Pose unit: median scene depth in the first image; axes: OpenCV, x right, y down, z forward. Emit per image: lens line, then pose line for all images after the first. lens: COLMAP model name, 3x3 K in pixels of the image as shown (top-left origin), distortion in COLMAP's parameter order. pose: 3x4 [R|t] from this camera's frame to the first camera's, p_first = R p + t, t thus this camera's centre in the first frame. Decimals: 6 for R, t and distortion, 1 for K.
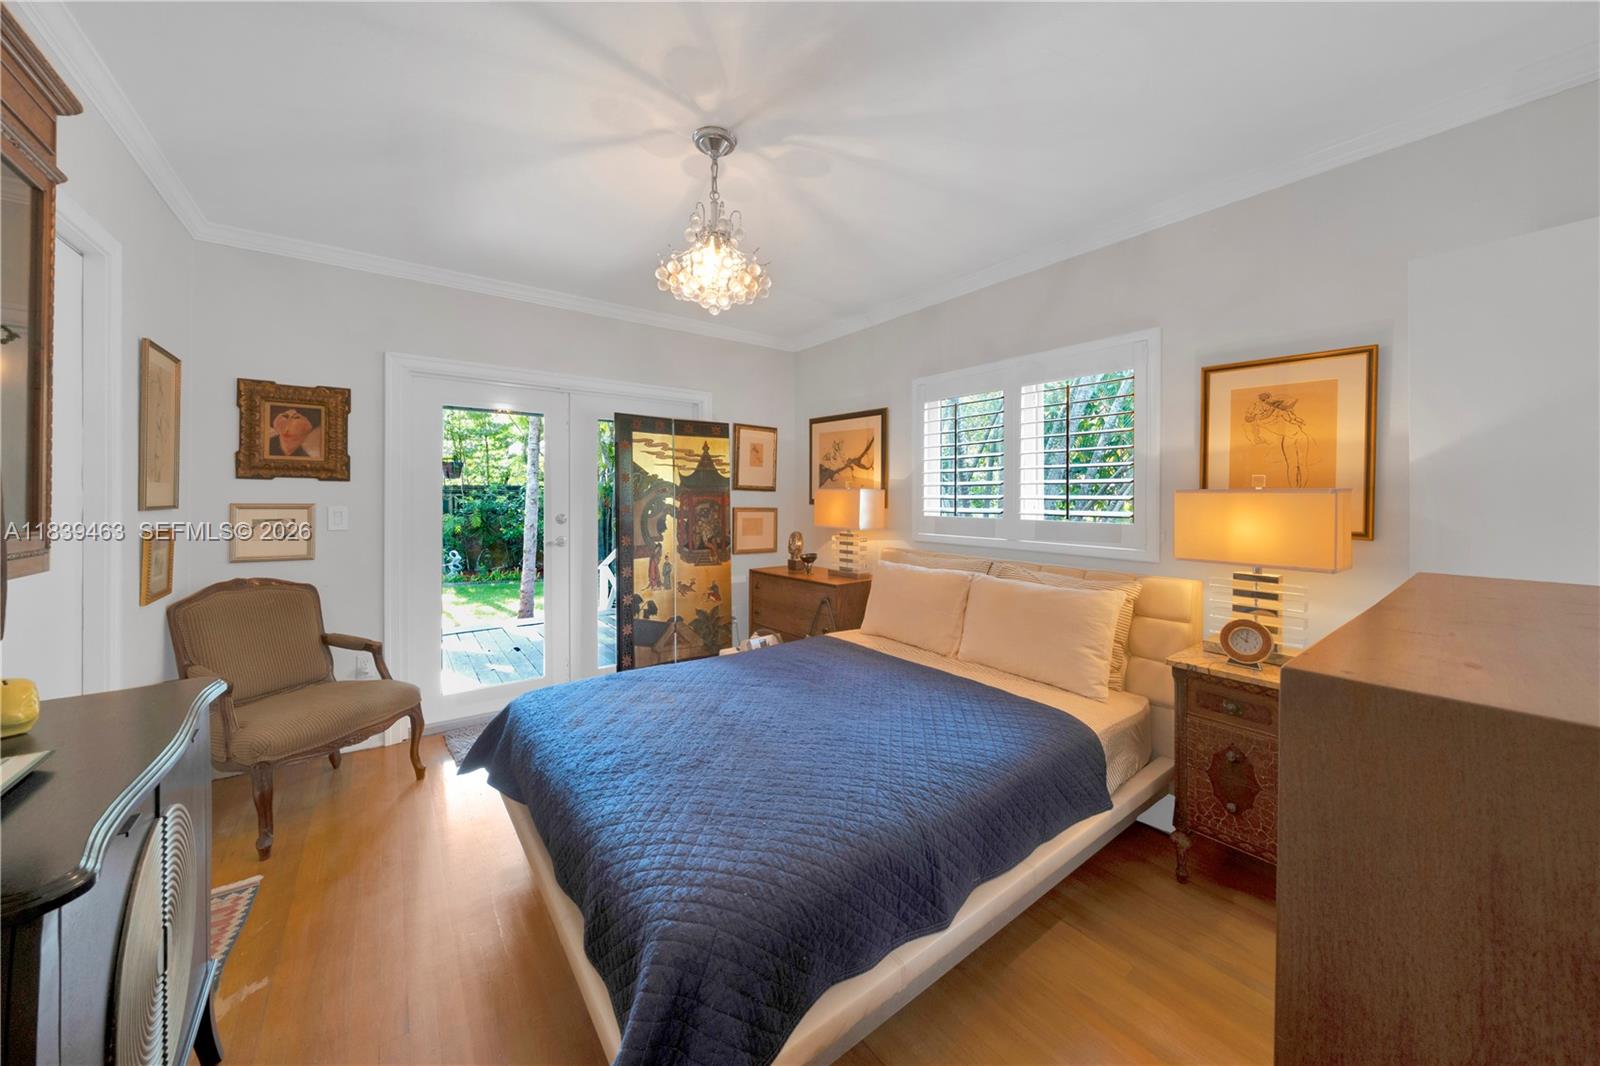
lens RADIAL K [[557.5, 0, 800.4], [0, 557.5, 511.0], [0, 0, 1]] dist [-0.000304, 0.000001]
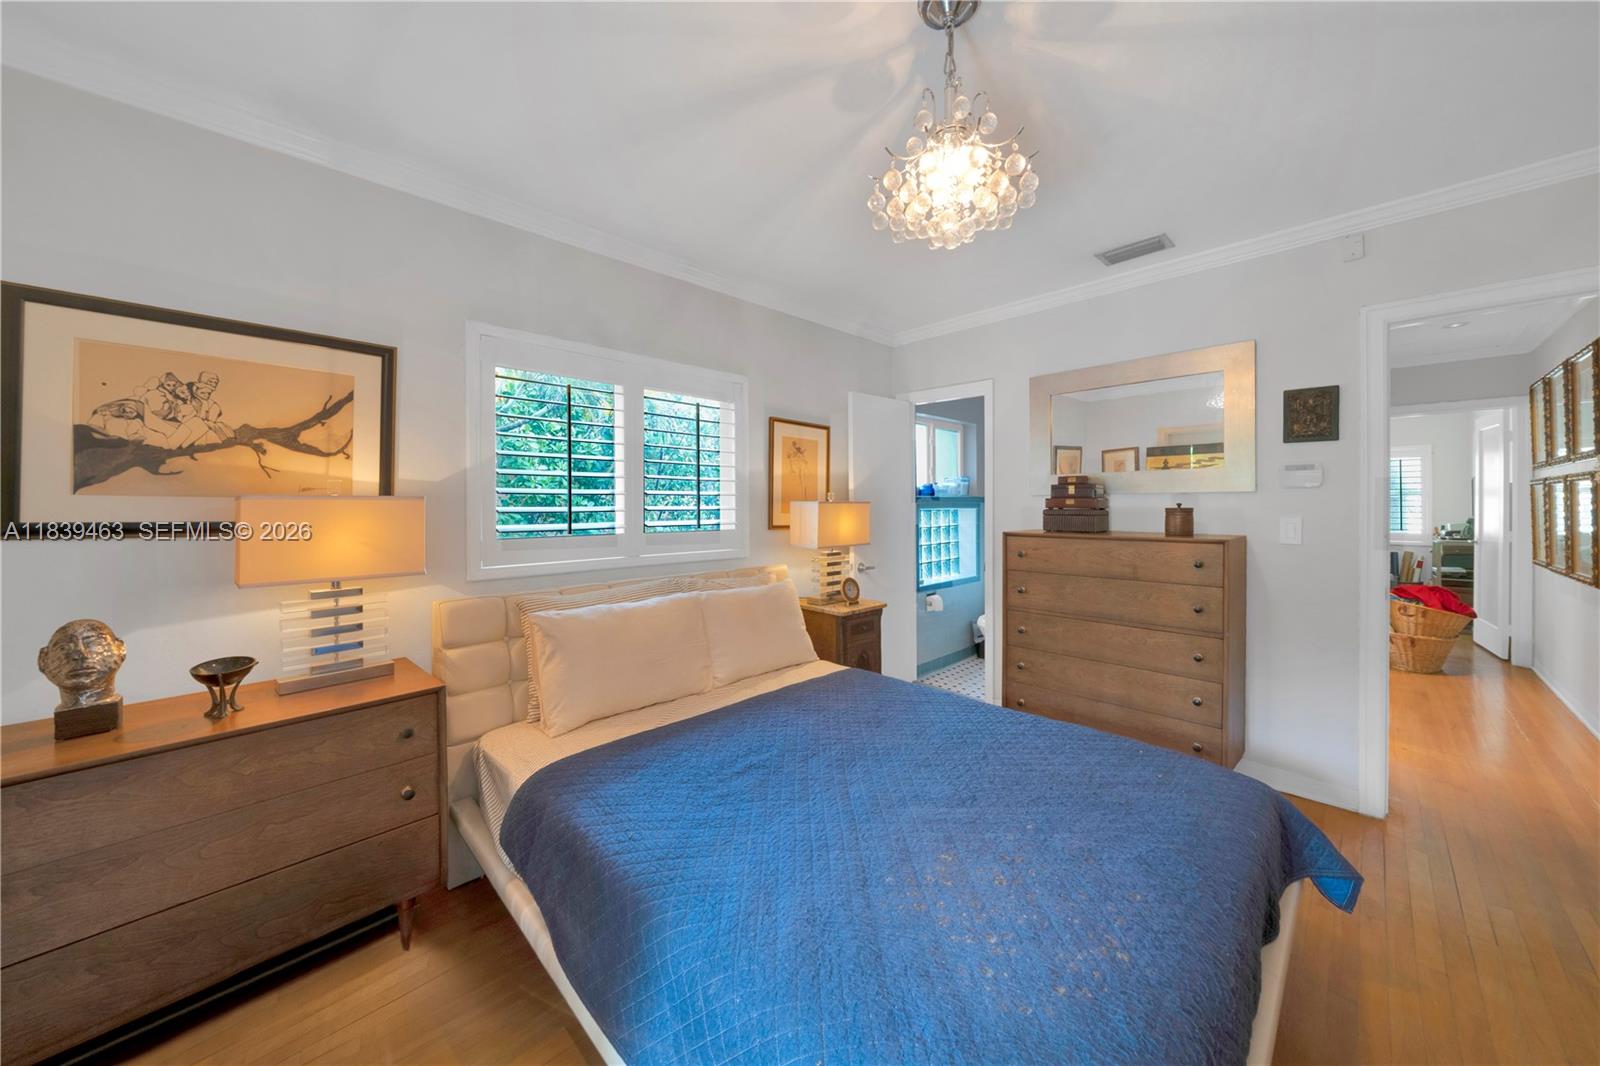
lens RADIAL K [[557.5, 0, 800.4], [0, 557.5, 511.0], [0, 0, 1]] dist [-0.000304, 0.000001]
pose [[-0.131479, -0.013885, 0.991222, -0.426892], [0.033847, 0.999256, 0.018487, -0.021850], [-0.990741, 0.035981, -0.130911, 0.665365]]
